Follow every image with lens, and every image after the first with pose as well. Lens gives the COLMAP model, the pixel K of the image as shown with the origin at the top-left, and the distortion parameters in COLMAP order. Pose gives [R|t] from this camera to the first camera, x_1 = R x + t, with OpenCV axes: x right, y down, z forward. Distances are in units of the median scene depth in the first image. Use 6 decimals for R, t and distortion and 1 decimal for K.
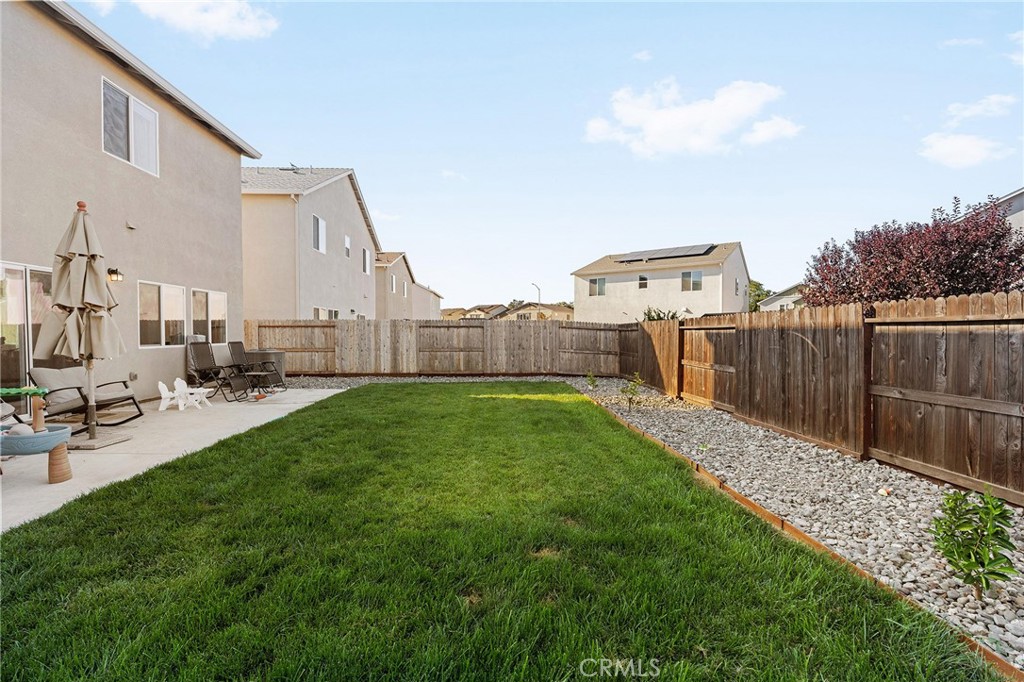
lens RADIAL K [[452.0, 0, 512.0], [0, 452.0, 341.0], [0, 0, 1]] dist [-0.003214, -0.000298]
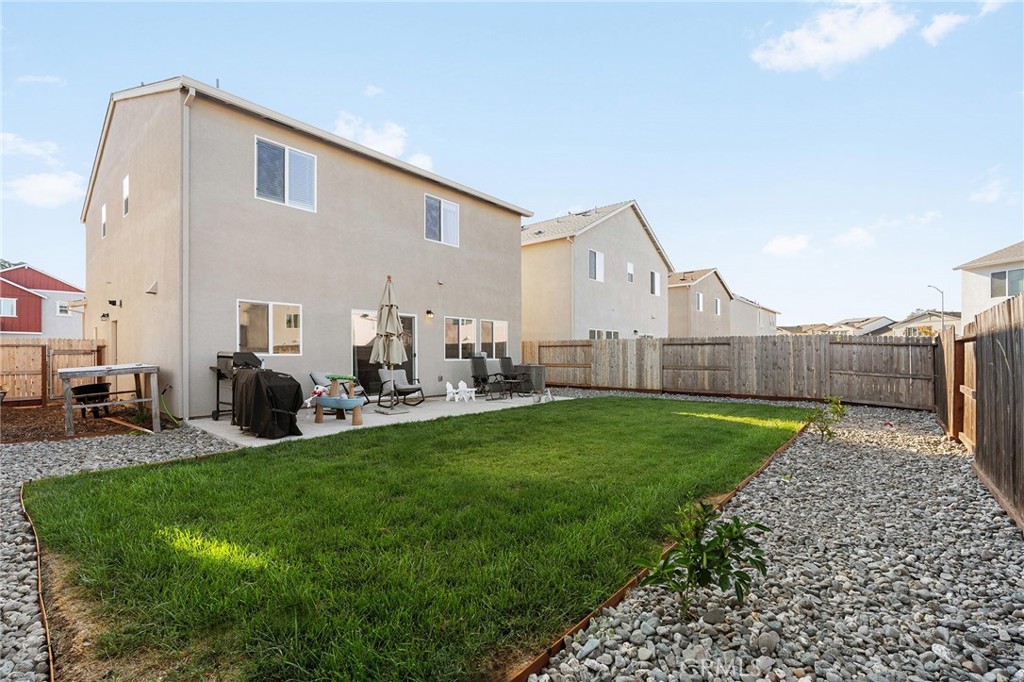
lens RADIAL K [[459.6, 0, 509.6], [0, 459.6, 353.5], [0, 0, 1]] dist [-0.001060, -0.000083]
pose [[0.726960, -0.001304, -0.686678, 0.260604], [-0.012185, 0.999816, -0.014798, 0.008010], [0.686572, 0.019125, 0.726811, 0.005586]]
